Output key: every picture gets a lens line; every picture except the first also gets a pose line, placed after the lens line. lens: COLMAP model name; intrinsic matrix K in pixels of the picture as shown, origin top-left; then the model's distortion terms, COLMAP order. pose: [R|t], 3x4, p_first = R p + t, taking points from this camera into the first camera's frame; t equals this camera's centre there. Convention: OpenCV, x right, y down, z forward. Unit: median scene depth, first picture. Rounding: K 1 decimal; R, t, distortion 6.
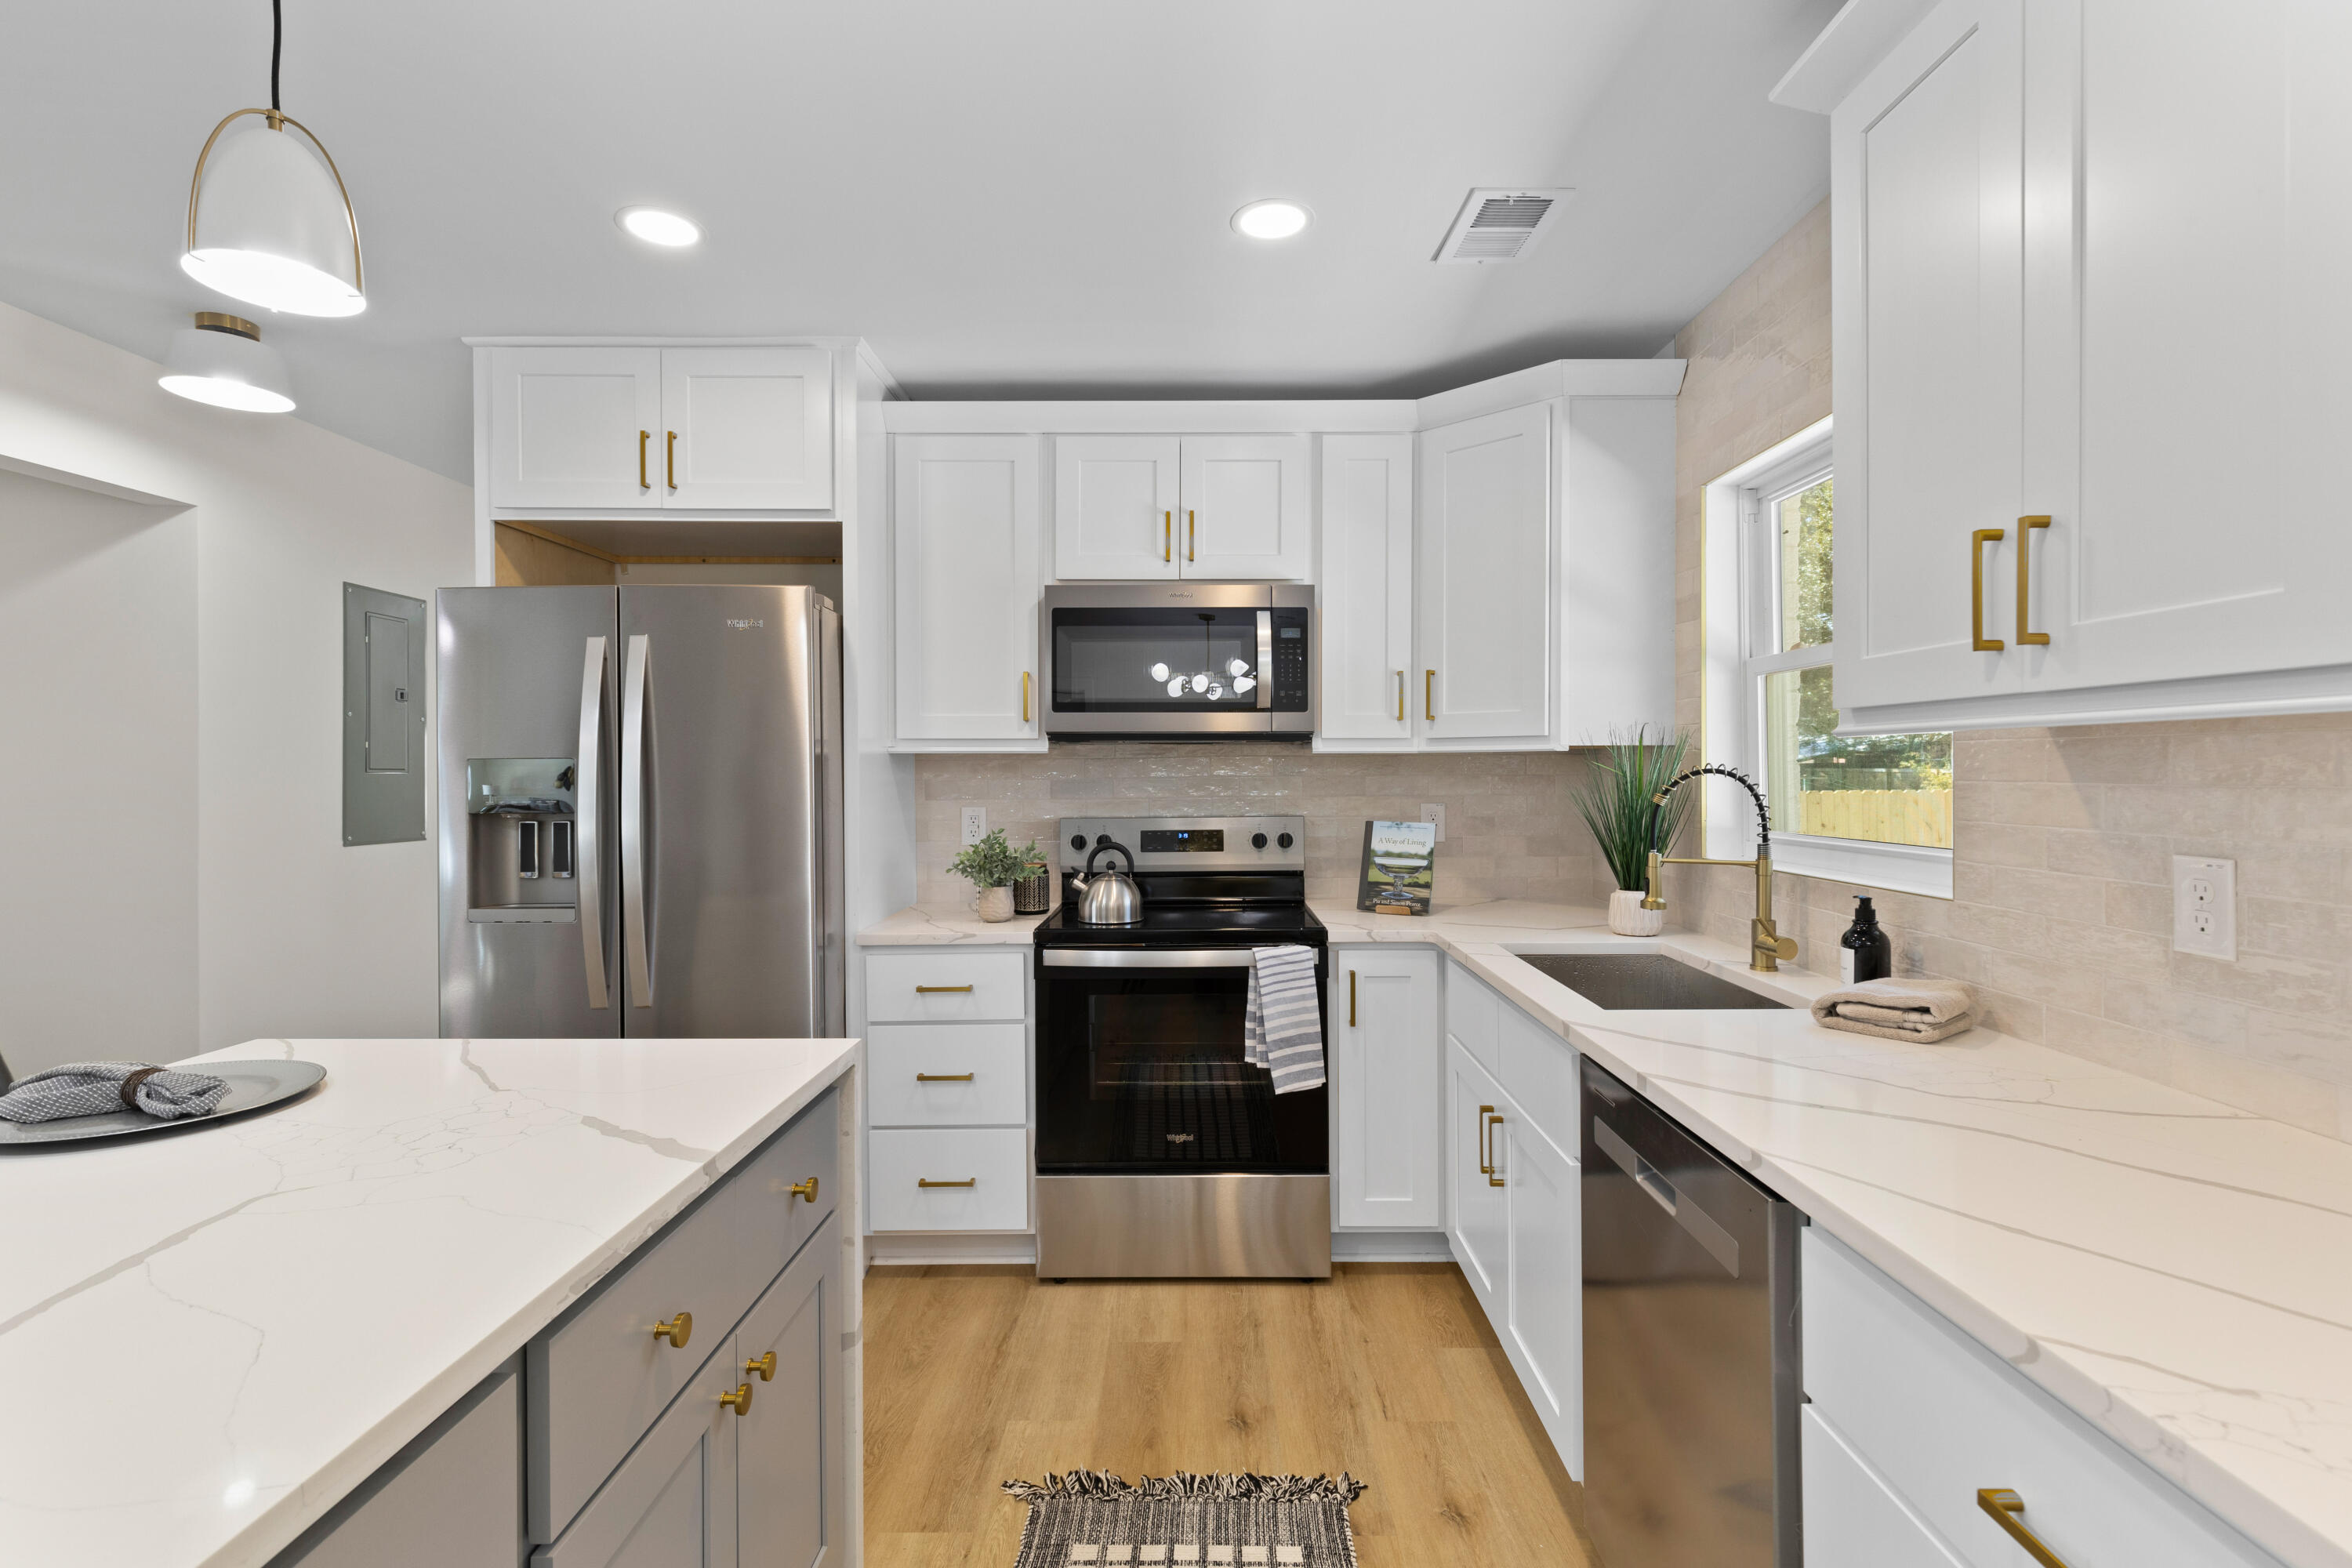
lens RADIAL K [[1065.8, 0, 1183.5], [0, 1065.8, 770.6], [0, 0, 1]] dist [-0.000052, -0.000596]
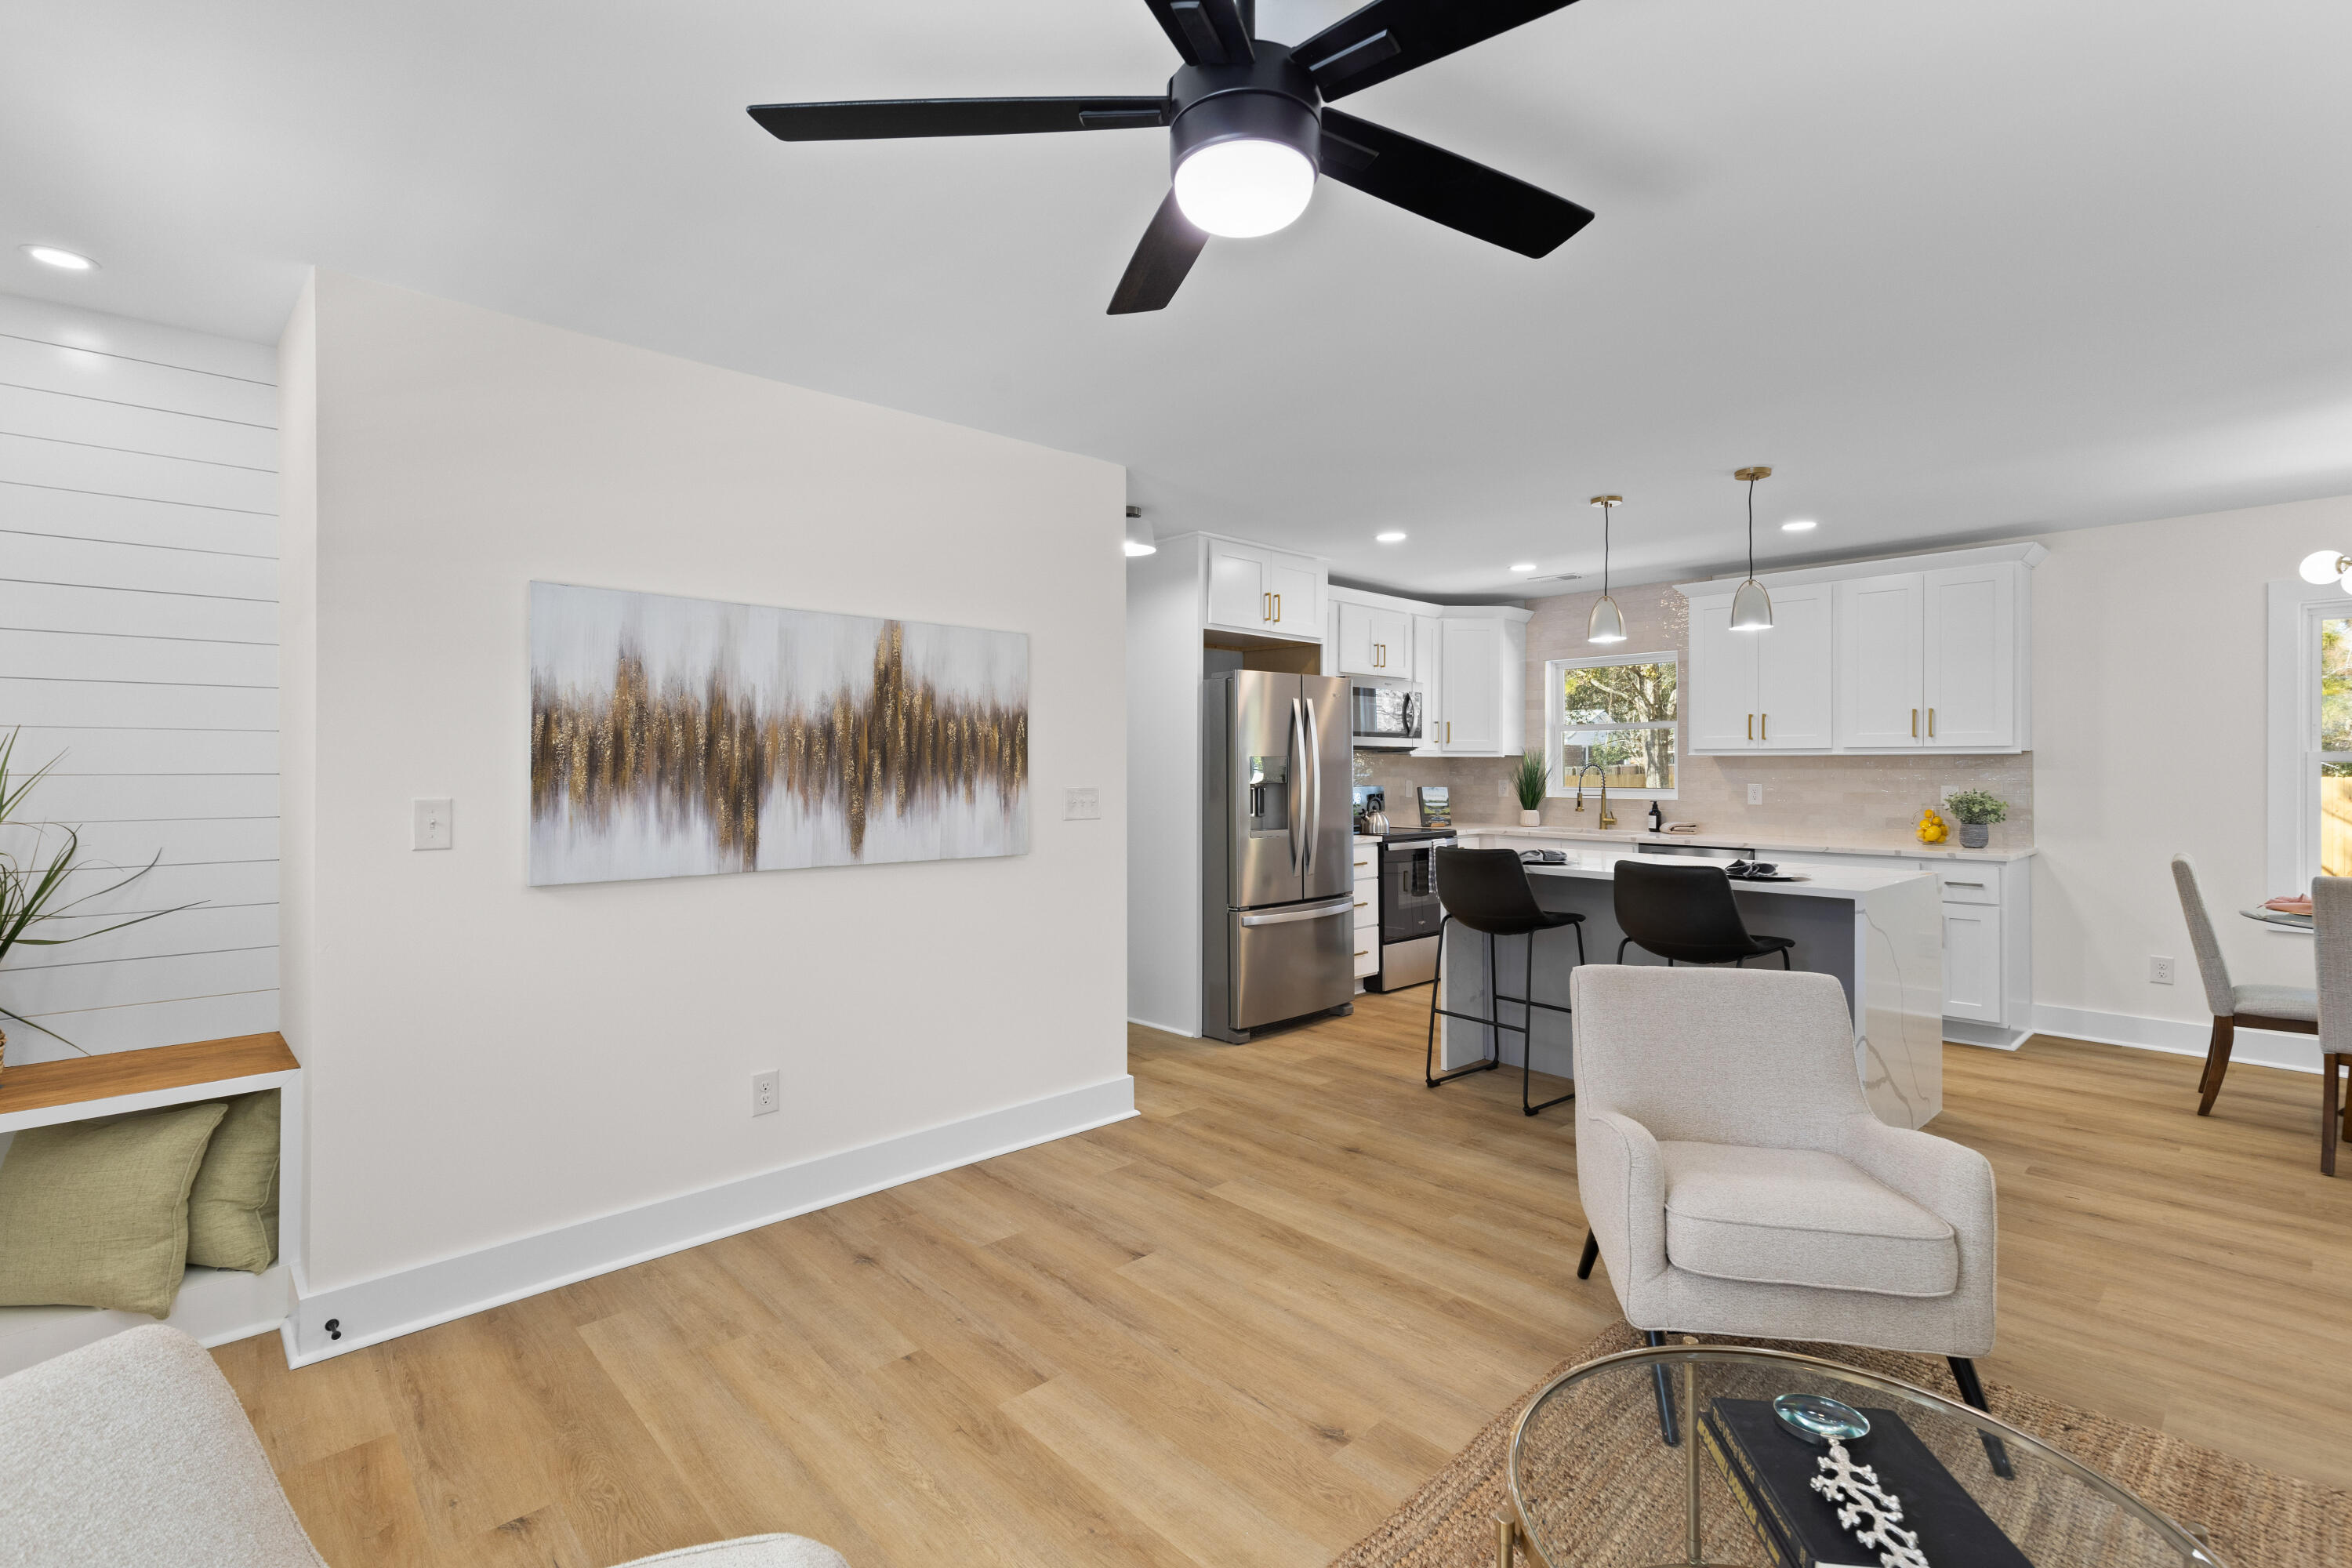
lens RADIAL K [[1065.8, 0, 1183.5], [0, 1065.8, 770.6], [0, 0, 1]] dist [-0.000052, -0.000596]
pose [[0.721366, -0.000378, 0.692554, -1.960347], [-0.003820, 0.999982, 0.004525, 0.004714], [-0.692544, -0.005910, 0.721352, -0.309817]]
